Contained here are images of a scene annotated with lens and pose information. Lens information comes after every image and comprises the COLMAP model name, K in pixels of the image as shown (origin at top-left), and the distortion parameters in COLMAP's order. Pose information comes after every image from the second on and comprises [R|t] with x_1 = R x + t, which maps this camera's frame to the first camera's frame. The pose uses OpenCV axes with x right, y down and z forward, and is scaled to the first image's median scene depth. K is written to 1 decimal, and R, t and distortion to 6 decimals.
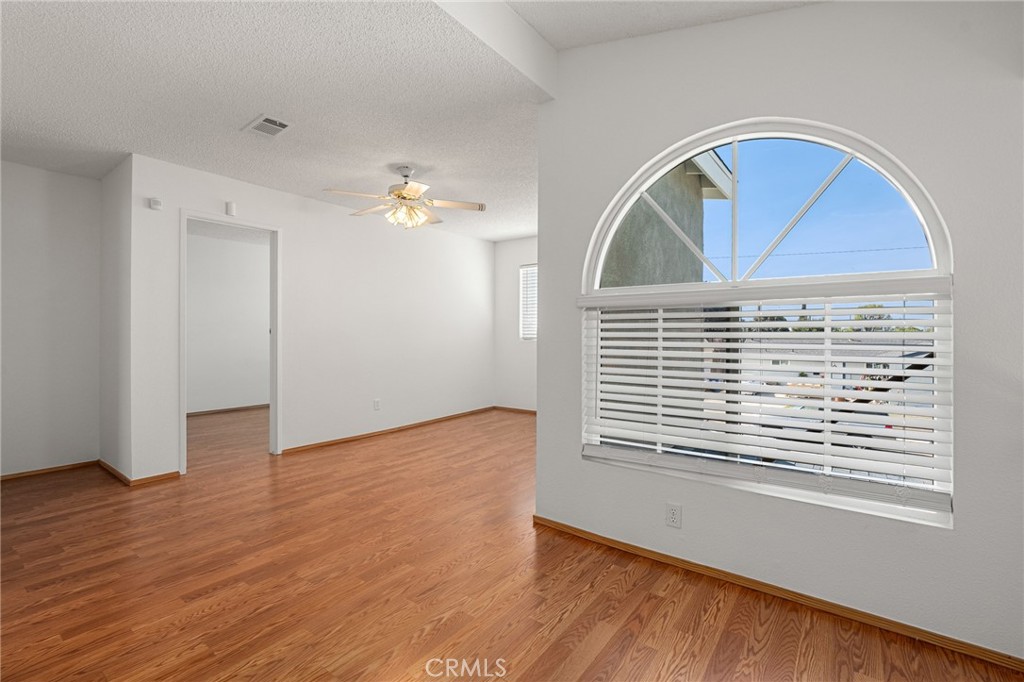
lens RADIAL K [[455.4, 0, 511.2], [0, 455.4, 332.1], [0, 0, 1]] dist [-0.005406, 0.000901]
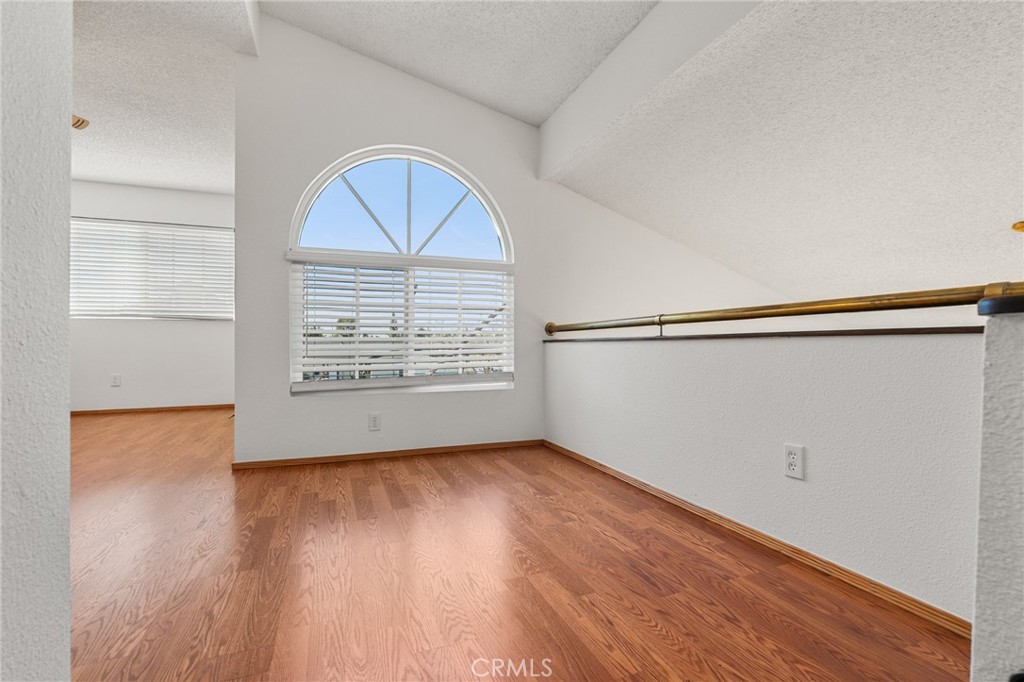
lens RADIAL K [[455.4, 0, 509.1], [0, 455.4, 344.7], [0, 0, 1]] dist [-0.005406, 0.000901]
pose [[0.529462, -0.009198, 0.848284, -0.352030], [-0.000759, 0.999936, 0.011316, 0.097576], [-0.848333, -0.006635, 0.529421, -0.031096]]
